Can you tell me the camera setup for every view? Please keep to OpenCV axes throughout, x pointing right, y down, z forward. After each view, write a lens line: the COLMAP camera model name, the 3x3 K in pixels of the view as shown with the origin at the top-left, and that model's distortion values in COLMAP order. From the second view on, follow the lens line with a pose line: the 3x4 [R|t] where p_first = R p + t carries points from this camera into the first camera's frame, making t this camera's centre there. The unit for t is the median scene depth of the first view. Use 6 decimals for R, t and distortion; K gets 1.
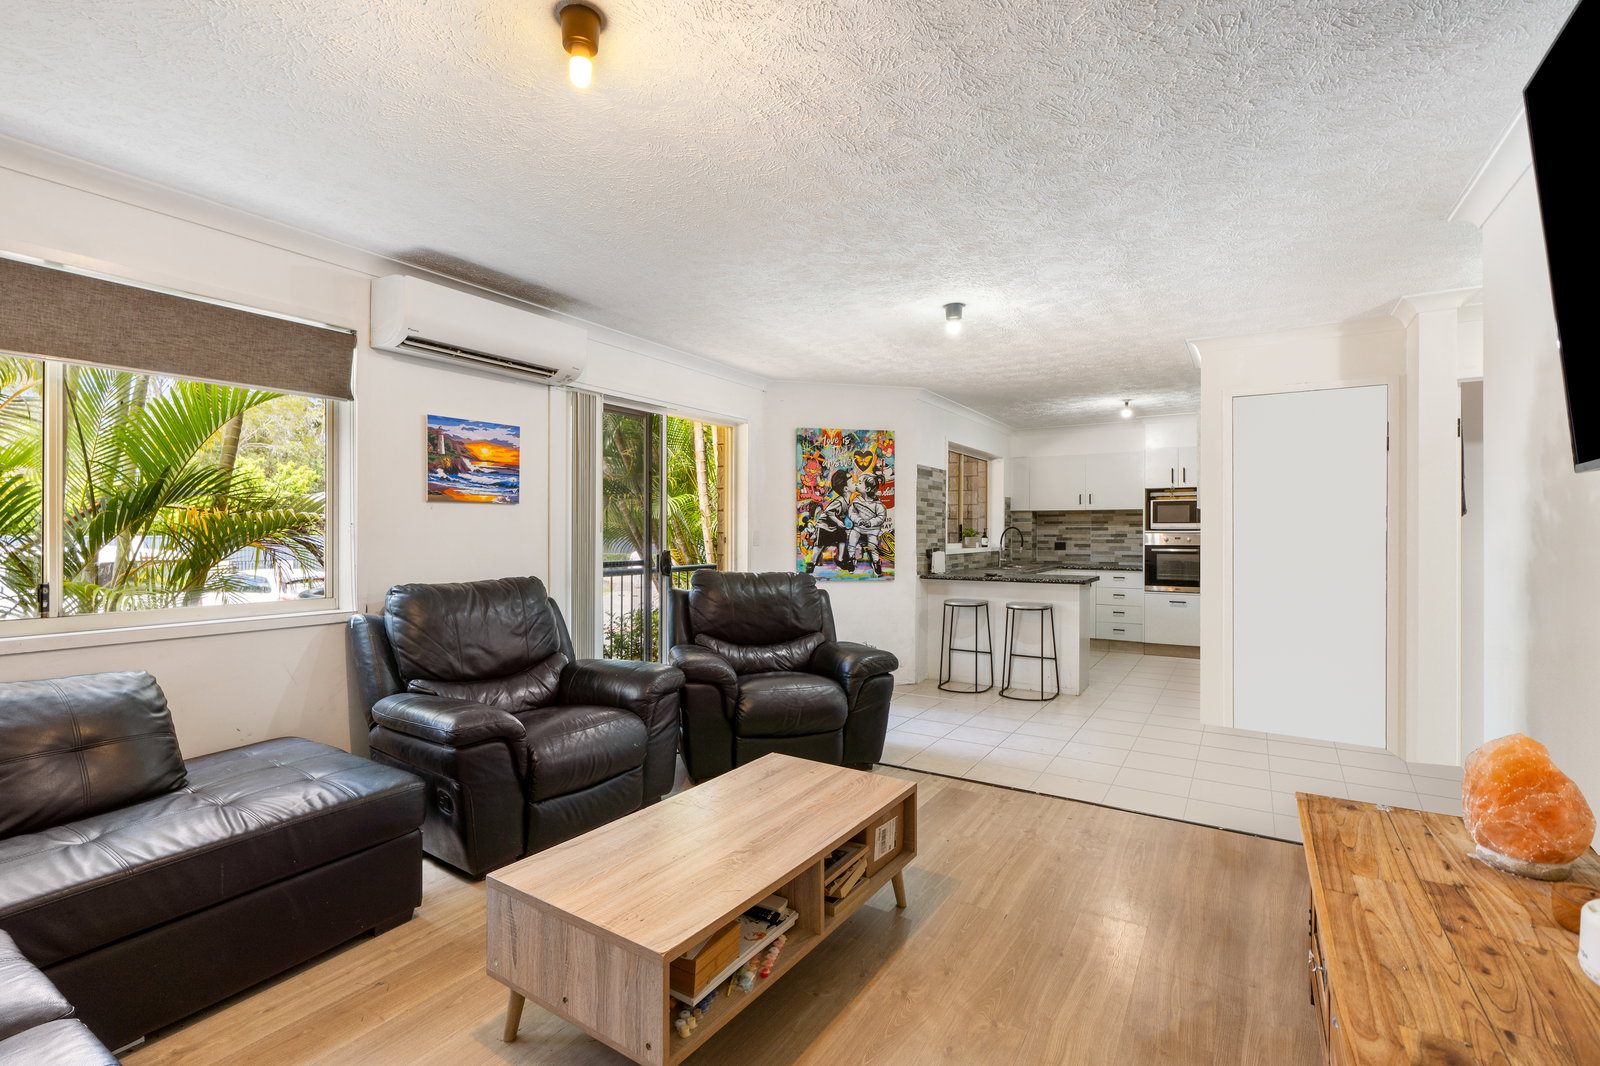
lens RADIAL K [[728.8, 0, 794.0], [0, 728.8, 528.4], [0, 0, 1]] dist [0.000359, 0.000044]
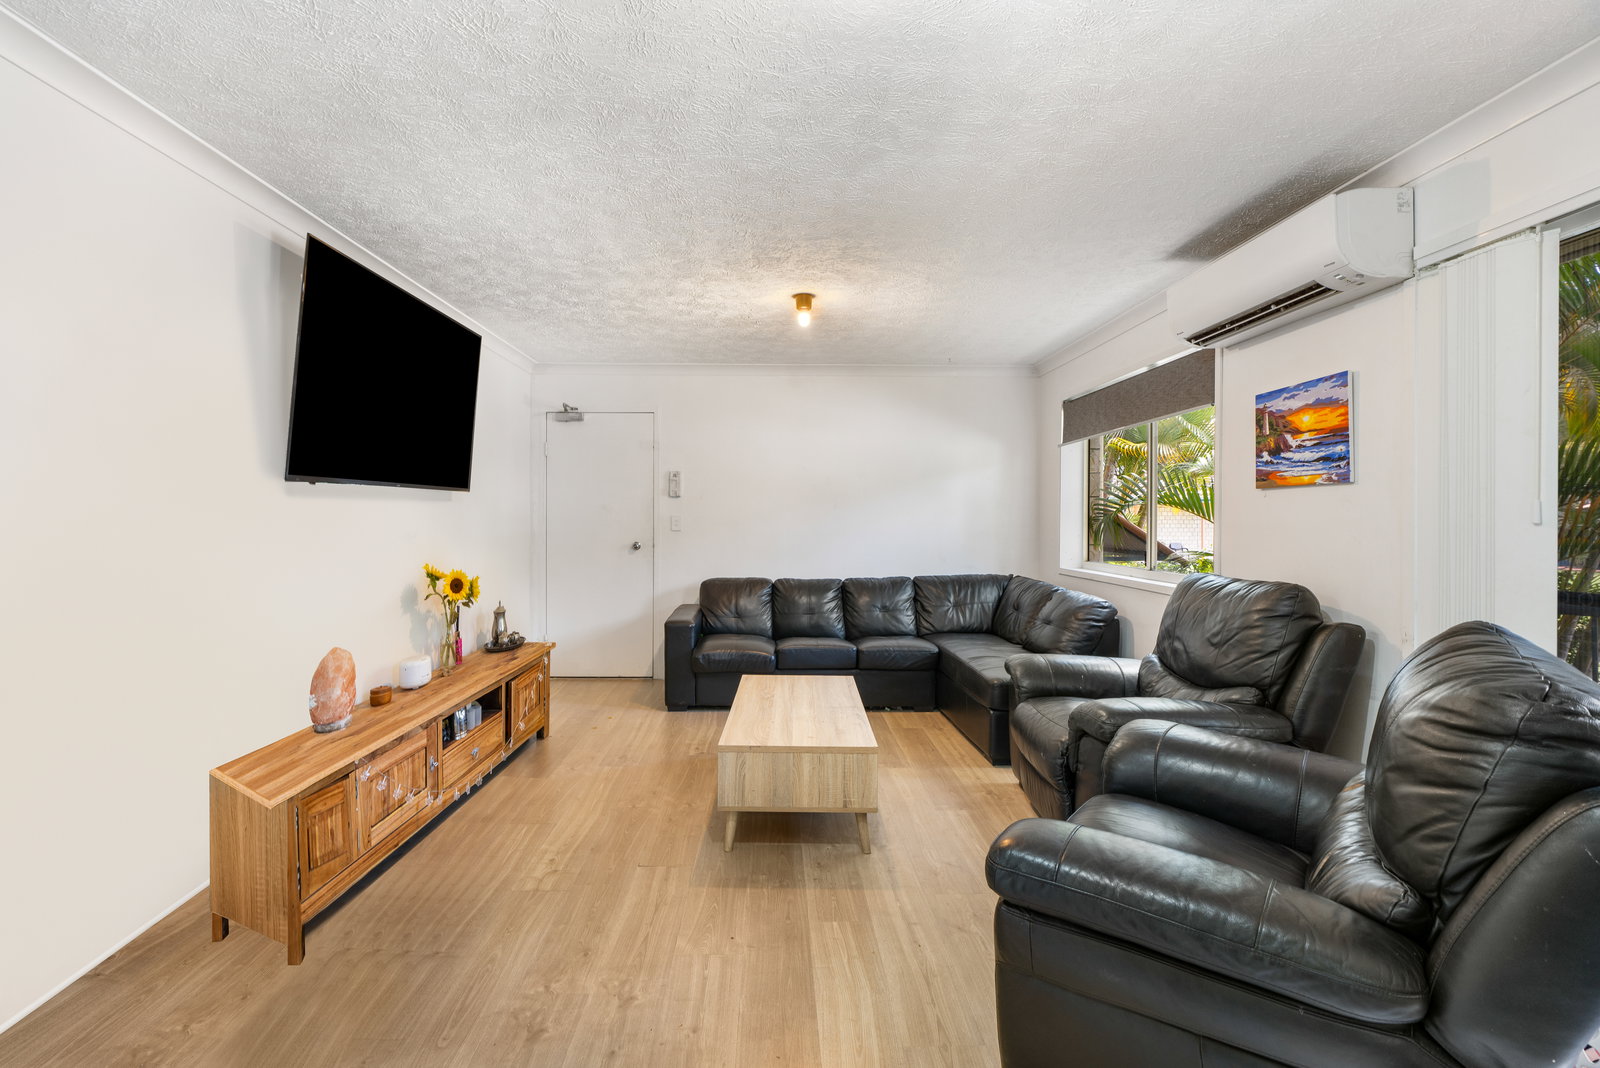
lens RADIAL K [[728.8, 0, 793.4], [0, 728.8, 528.0], [0, 0, 1]] dist [0.000359, 0.000044]
pose [[-0.834823, 0.005439, -0.550492, 0.468692], [-0.000166, 0.999949, 0.010132, 0.002615], [0.550519, 0.008550, -0.834779, 1.368871]]
